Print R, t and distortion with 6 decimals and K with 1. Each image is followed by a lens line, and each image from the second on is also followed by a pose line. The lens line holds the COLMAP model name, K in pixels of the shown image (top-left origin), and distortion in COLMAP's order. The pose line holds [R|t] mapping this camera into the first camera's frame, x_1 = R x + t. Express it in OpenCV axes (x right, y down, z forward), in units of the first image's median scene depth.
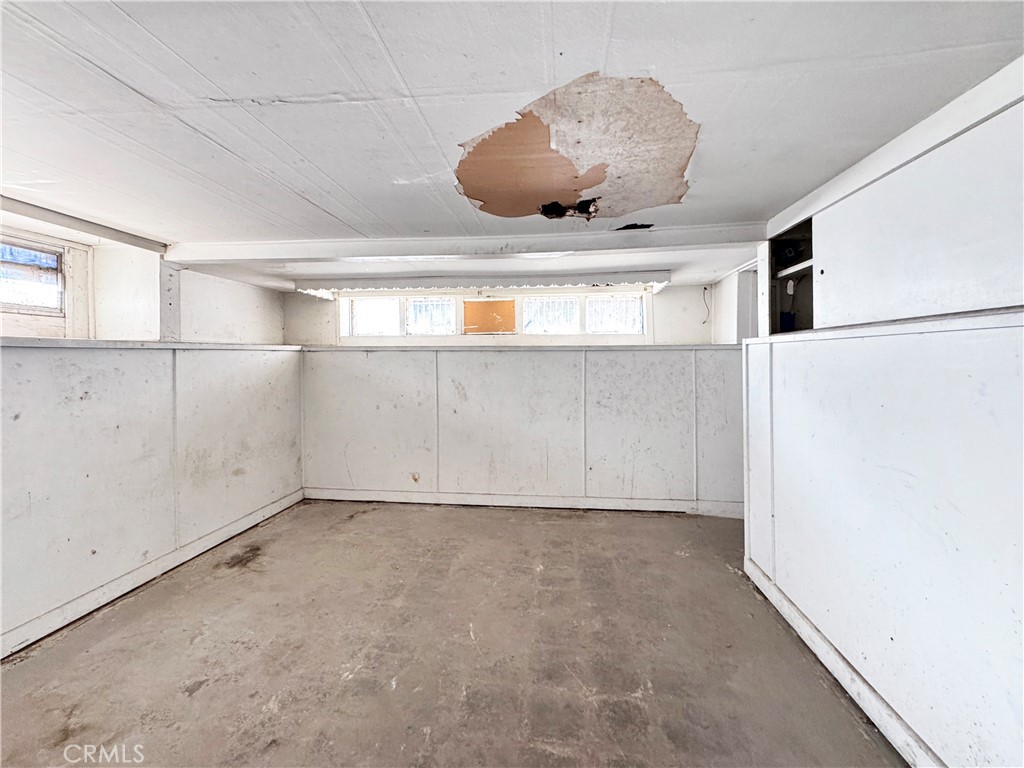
lens RADIAL K [[426.8, 0, 512.0], [0, 426.8, 384.0], [0, 0, 1]] dist [-0.000719, -0.000058]
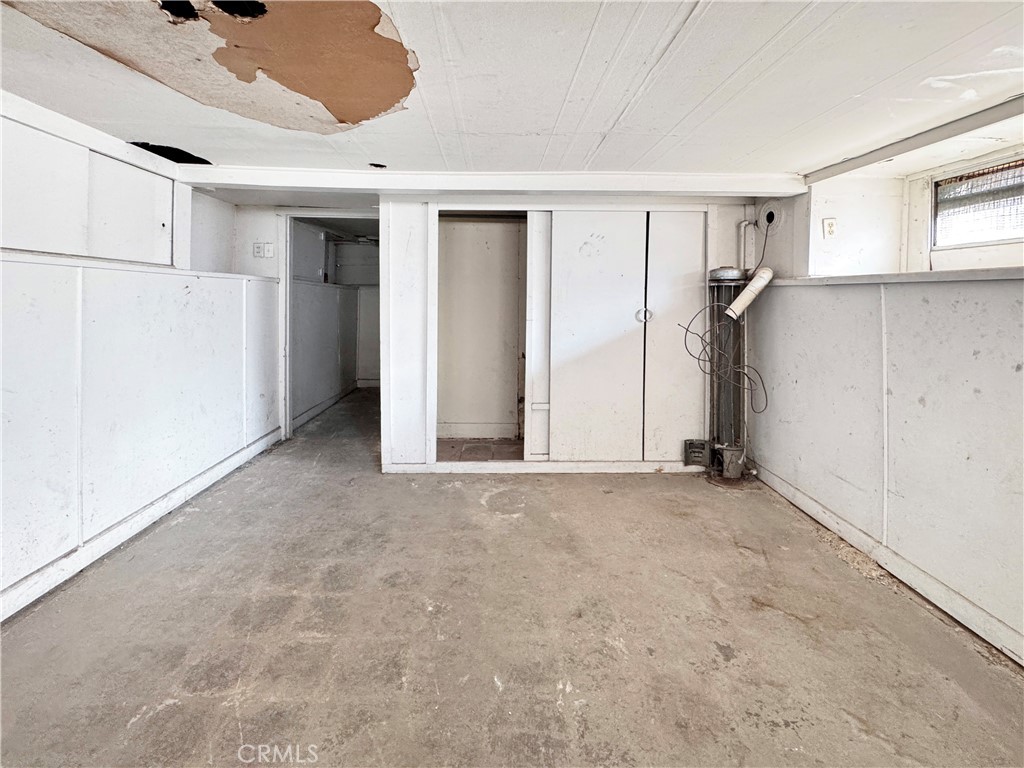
lens RADIAL K [[426.8, 0, 512.0], [0, 426.8, 384.0], [0, 0, 1]] dist [-0.000719, -0.000058]
pose [[-0.985942, 0.023333, -0.165453, -0.194244], [-0.021059, 0.964954, 0.261574, -0.028225], [0.165758, 0.261381, -0.950896, 1.670993]]
